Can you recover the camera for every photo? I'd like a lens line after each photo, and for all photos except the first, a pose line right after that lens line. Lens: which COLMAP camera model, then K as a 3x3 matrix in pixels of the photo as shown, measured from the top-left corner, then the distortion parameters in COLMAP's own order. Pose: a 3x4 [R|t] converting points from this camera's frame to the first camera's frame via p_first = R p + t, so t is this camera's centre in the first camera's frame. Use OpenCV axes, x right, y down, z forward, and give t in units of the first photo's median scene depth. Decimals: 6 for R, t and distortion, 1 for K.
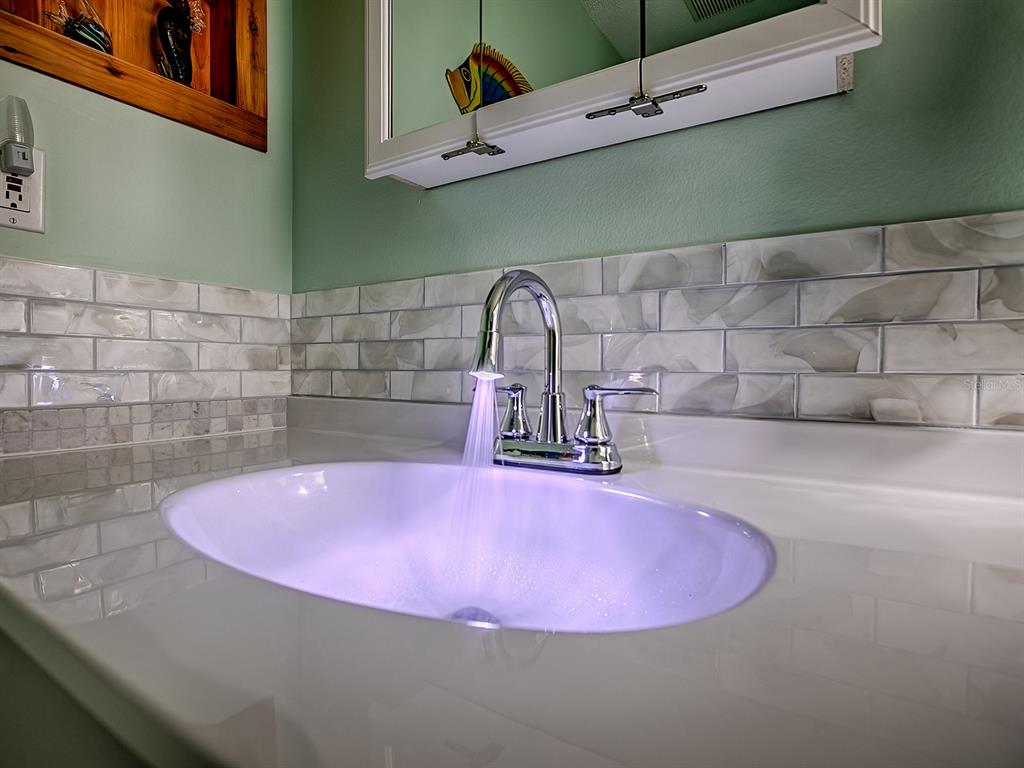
lens RADIAL K [[535.5, 0, 507.8], [0, 535.5, 362.4], [0, 0, 1]] dist [-0.006613, 0.002064]
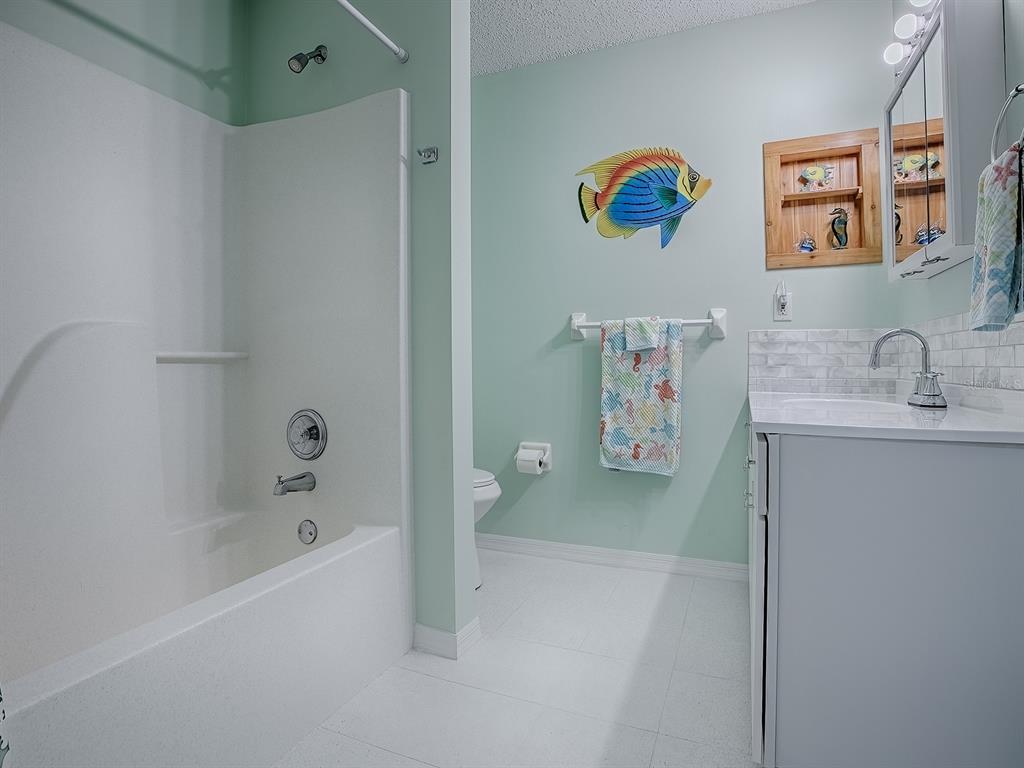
lens RADIAL K [[535.5, 0, 507.8], [0, 535.5, 362.4], [0, 0, 1]] dist [-0.006613, 0.002064]
pose [[0.173447, -0.010799, -0.984784, 1.421679], [0.010405, 0.999904, -0.009133, 0.003332], [0.984788, -0.008662, 0.173543, -0.856066]]
